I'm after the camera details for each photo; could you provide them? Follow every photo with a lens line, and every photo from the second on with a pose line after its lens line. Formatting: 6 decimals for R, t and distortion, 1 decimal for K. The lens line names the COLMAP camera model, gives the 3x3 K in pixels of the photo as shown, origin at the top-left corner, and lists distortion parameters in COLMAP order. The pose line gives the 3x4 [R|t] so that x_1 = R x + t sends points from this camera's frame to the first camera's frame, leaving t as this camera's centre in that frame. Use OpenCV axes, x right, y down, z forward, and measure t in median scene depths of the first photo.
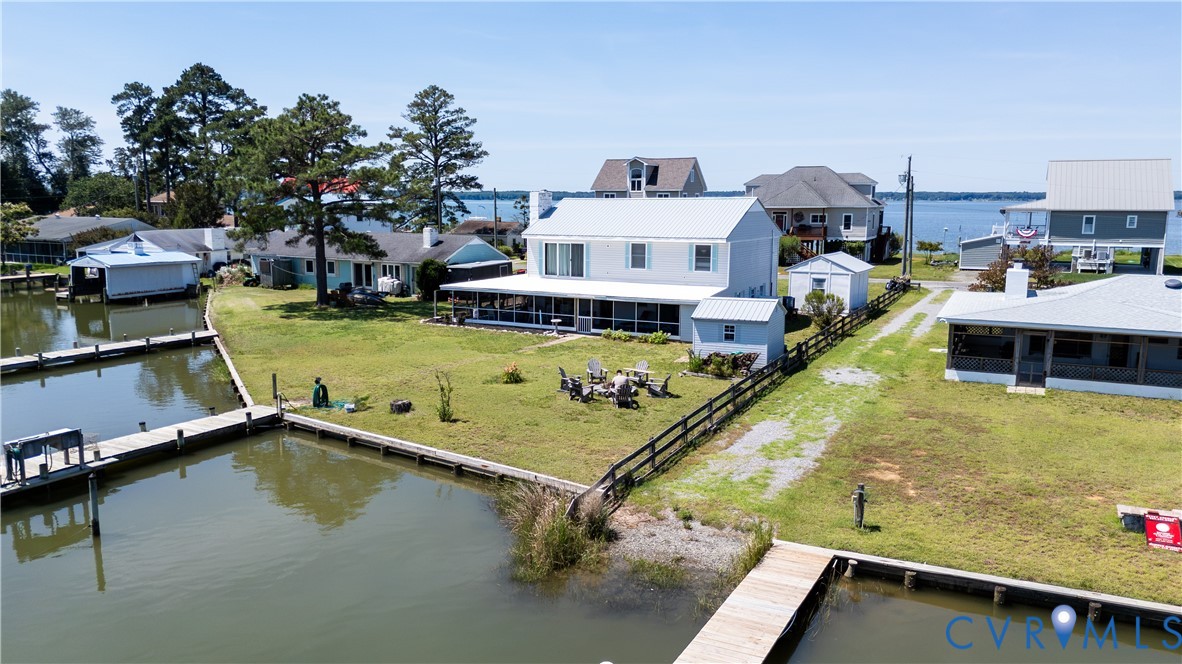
lens RADIAL K [[870.2, 0, 591.0], [0, 870.2, 332.0], [0, 0, 1]] dist [0.037686, -0.001031]
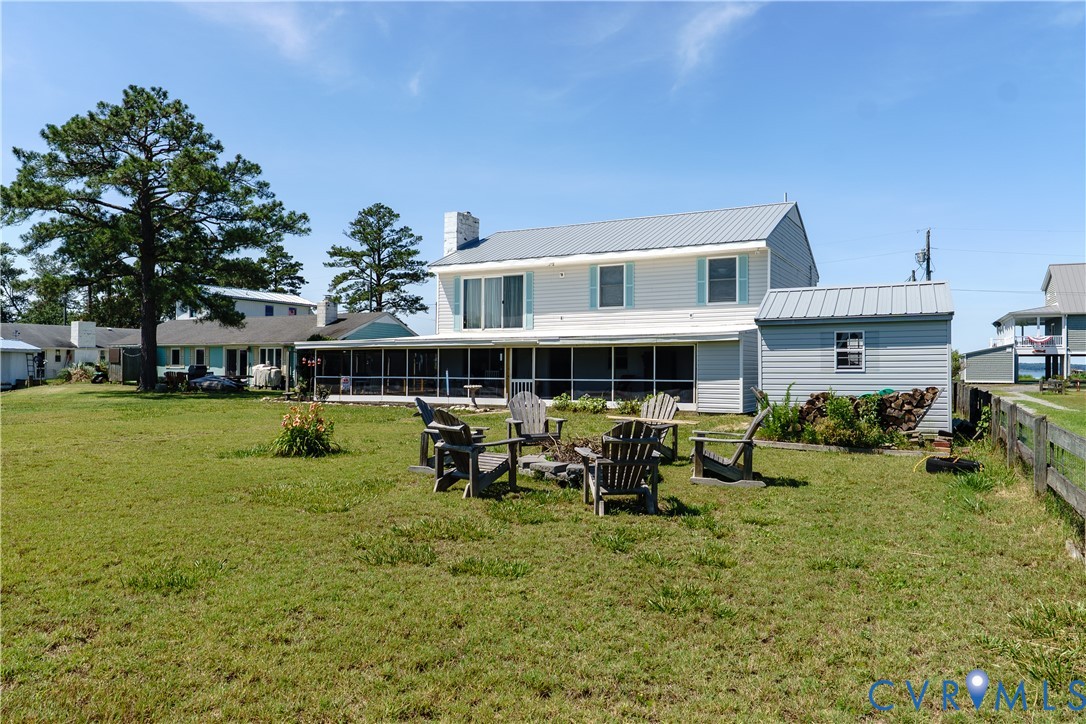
lens RADIAL K [[754.8, 0, 543.3], [0, 754.8, 355.9], [0, 0, 1]] dist [-0.019268, 0.025501]
pose [[0.999995, -0.000291, -0.002987, 0.006861], [-0.000212, 0.985950, -0.167043, 0.041679], [0.002994, 0.167043, 0.985945, 0.408510]]
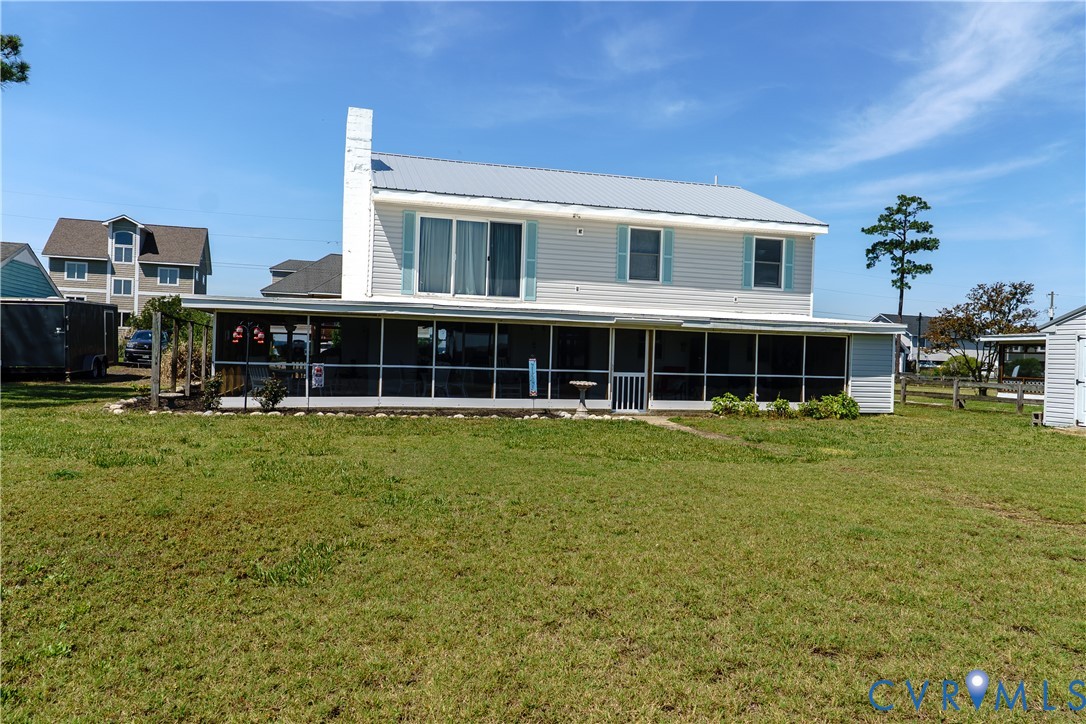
lens RADIAL K [[754.8, 0, 543.3], [0, 754.8, 355.9], [0, 0, 1]] dist [-0.019268, 0.025501]
pose [[0.718844, 0.016305, 0.694981, -0.236295], [0.077578, 0.991599, -0.103506, 0.007166], [-0.690830, 0.128320, 0.711539, 0.627101]]
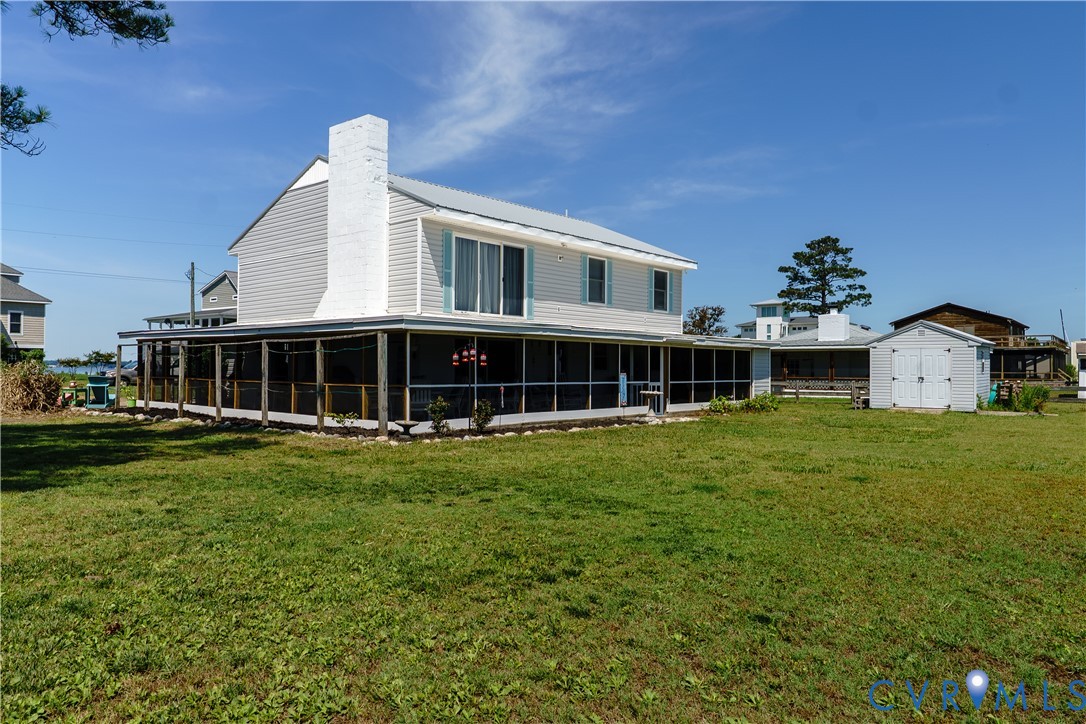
lens RADIAL K [[764.7, 0, 543.9], [0, 764.7, 368.4], [0, 0, 1]] dist [-0.025574, 0.085320]
pose [[0.205004, -0.000031, 0.978761, -0.370773], [0.141427, 0.989506, -0.029590, -0.017680], [-0.968489, 0.144490, 0.202857, 0.791903]]
